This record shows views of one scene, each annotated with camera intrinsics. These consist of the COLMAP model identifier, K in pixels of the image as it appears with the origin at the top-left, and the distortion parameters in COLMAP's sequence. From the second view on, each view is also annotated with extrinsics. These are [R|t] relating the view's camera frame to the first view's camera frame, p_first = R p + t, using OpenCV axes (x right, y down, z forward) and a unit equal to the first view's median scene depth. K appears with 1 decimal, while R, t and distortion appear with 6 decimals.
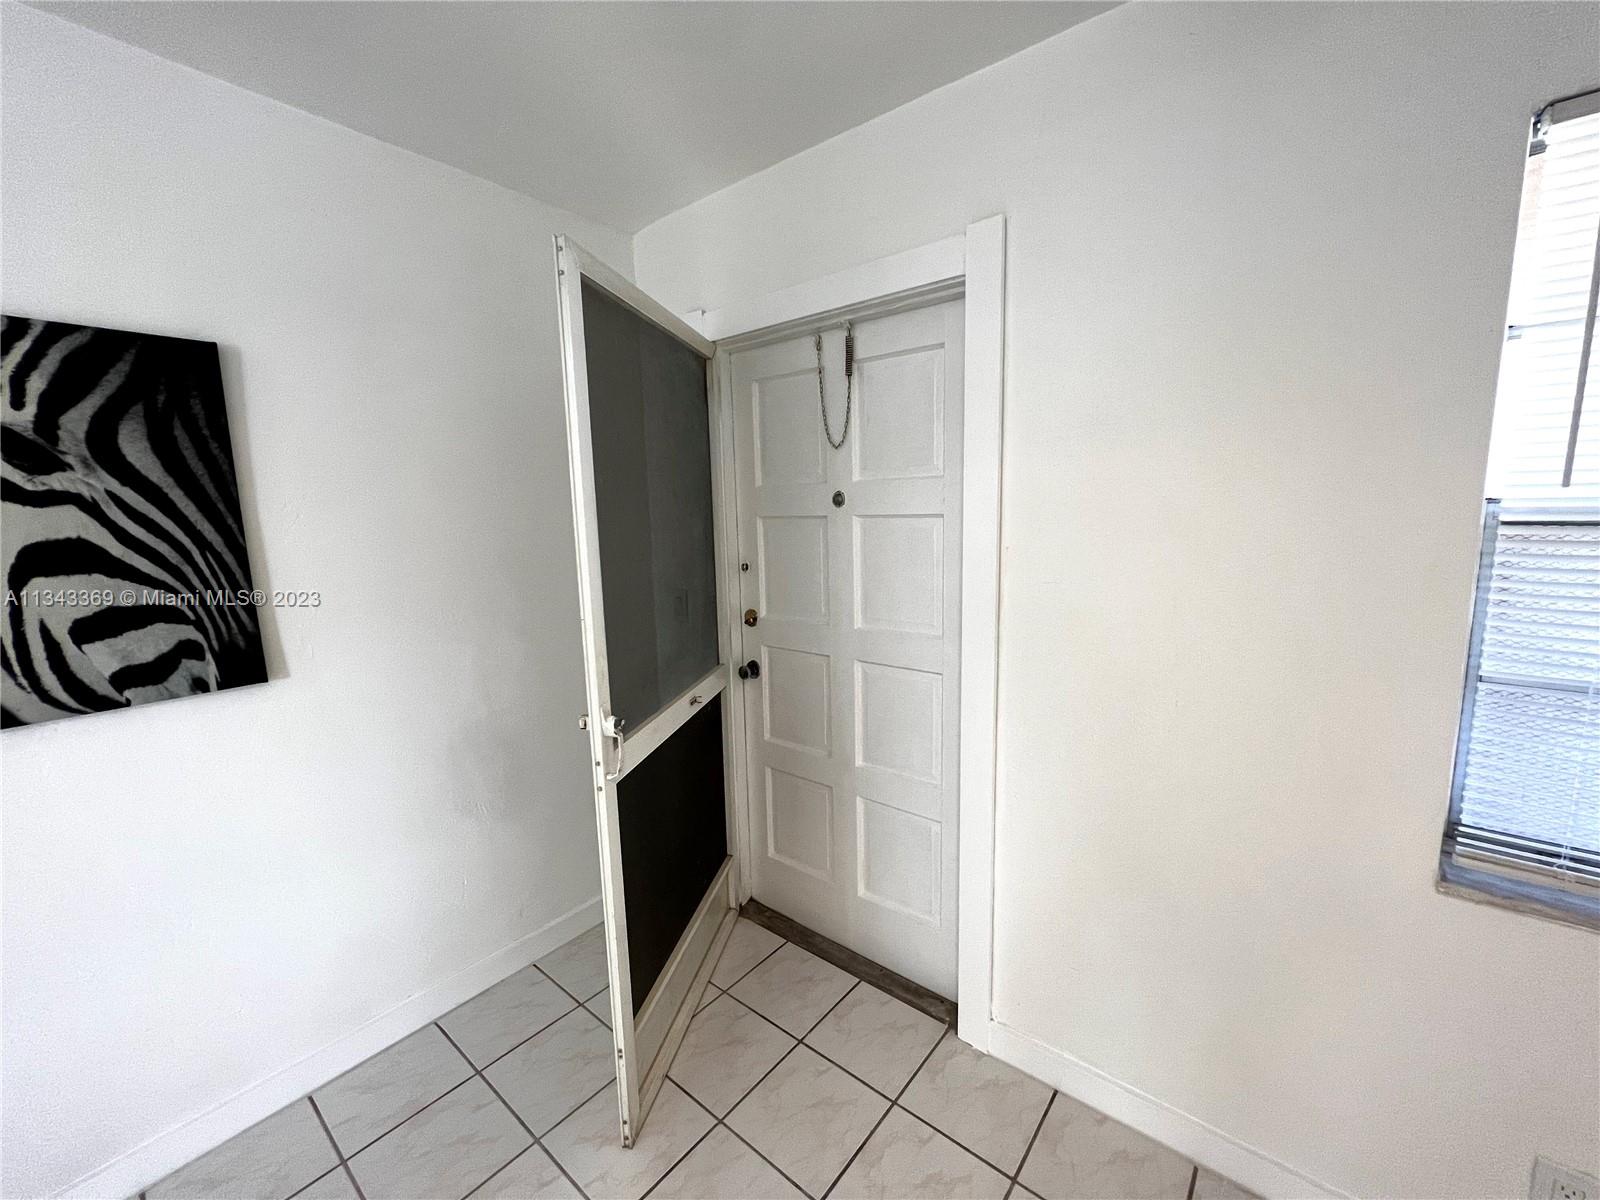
lens RADIAL K [[644.4, 0, 806.5], [0, 644.4, 591.7], [0, 0, 1]] dist [0.002890, -0.000276]
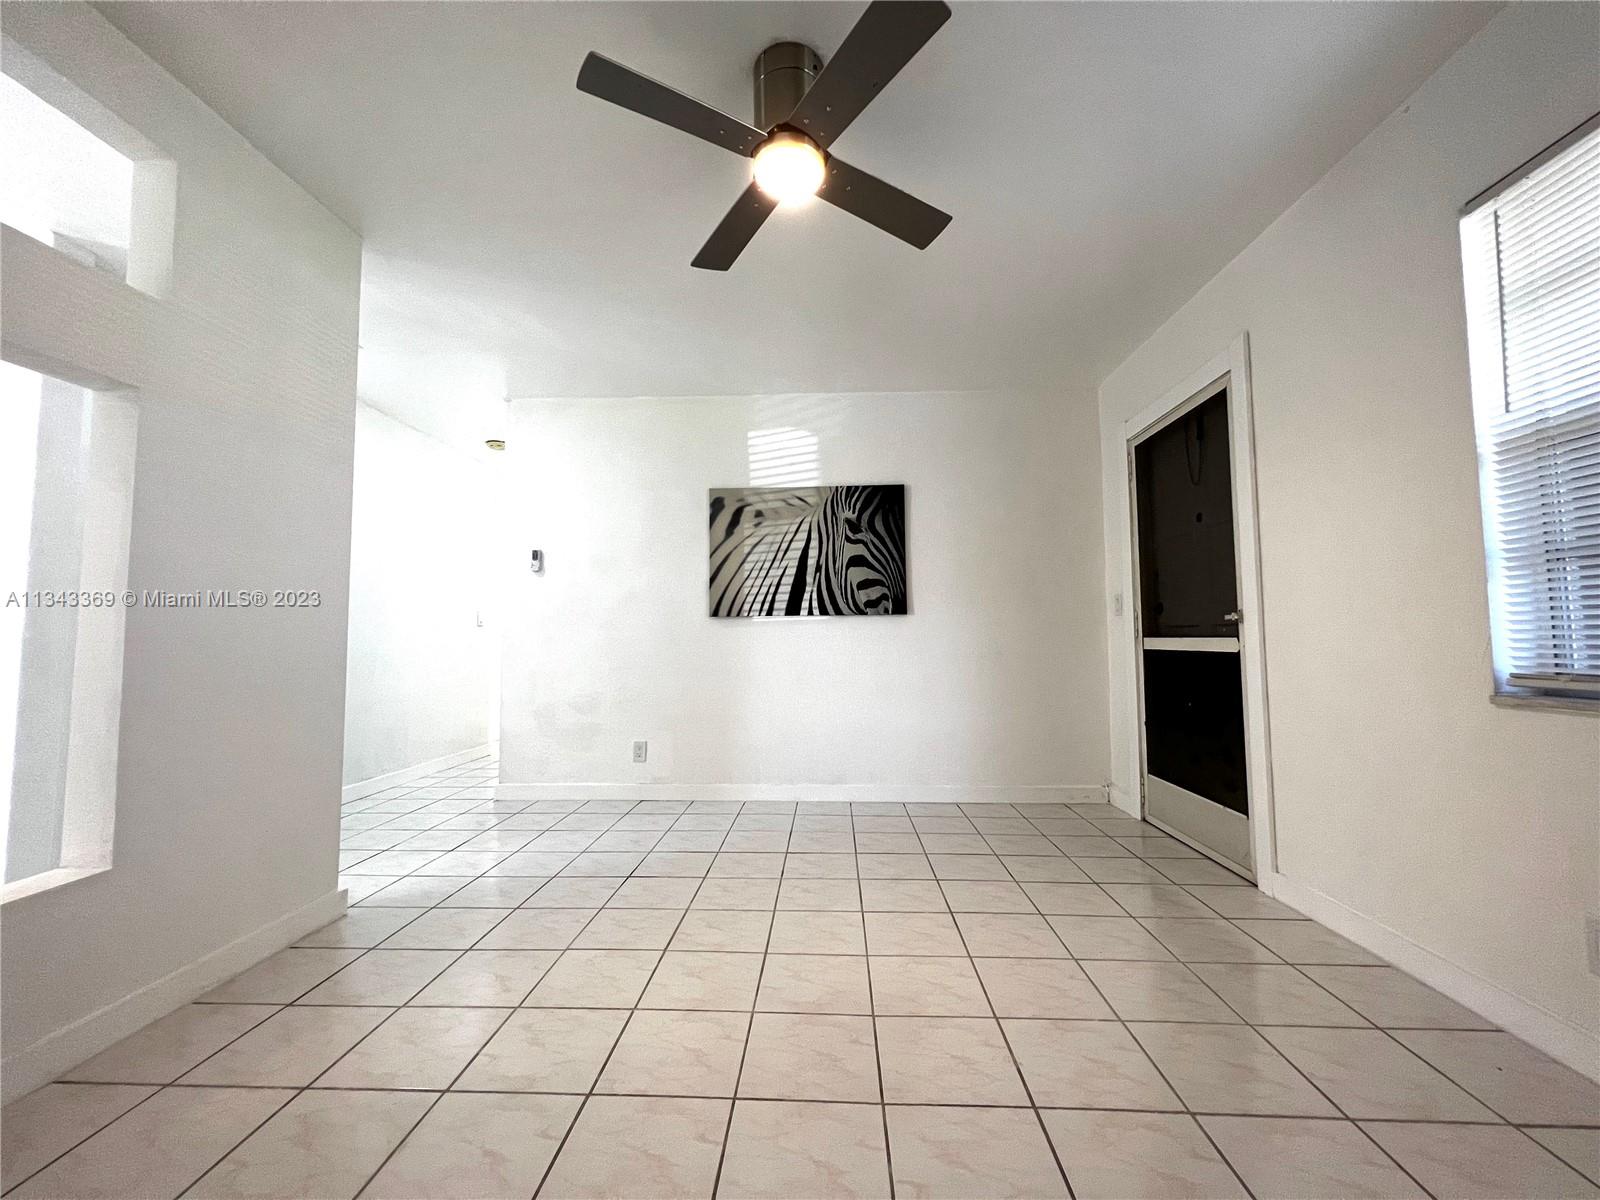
lens RADIAL K [[644.4, 0, 805.9], [0, 644.4, 602.2], [0, 0, 1]] dist [0.002890, -0.000276]
pose [[0.607896, -0.027741, -0.793532, 1.010238], [-0.117677, 0.985205, -0.124590, 0.507608], [0.785248, 0.169118, 0.595638, -0.885025]]
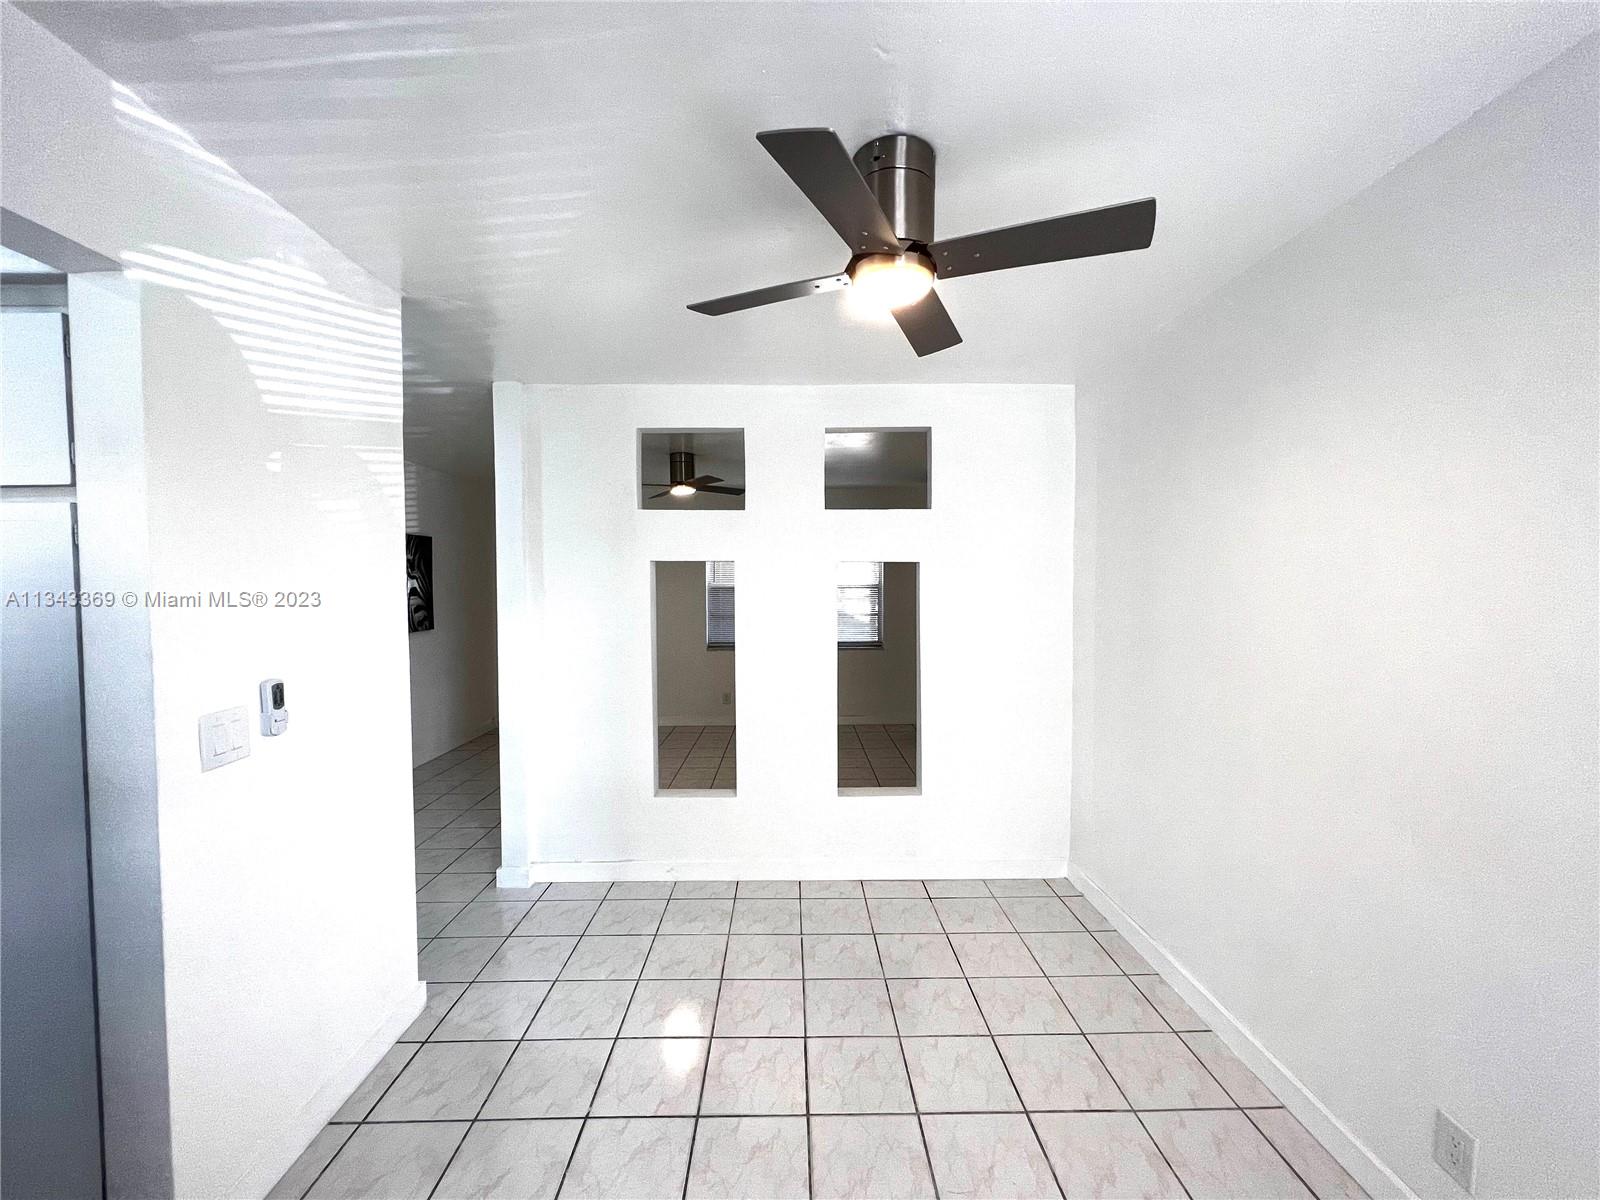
lens RADIAL K [[644.4, 0, 797.2], [0, 644.4, 599.8], [0, 0, 1]] dist [0.002890, -0.000276]
pose [[0.760862, 0.002860, 0.648908, -1.840809], [0.074850, 0.992929, -0.092140, 0.518577], [-0.644583, 0.118676, 0.755268, -3.400773]]
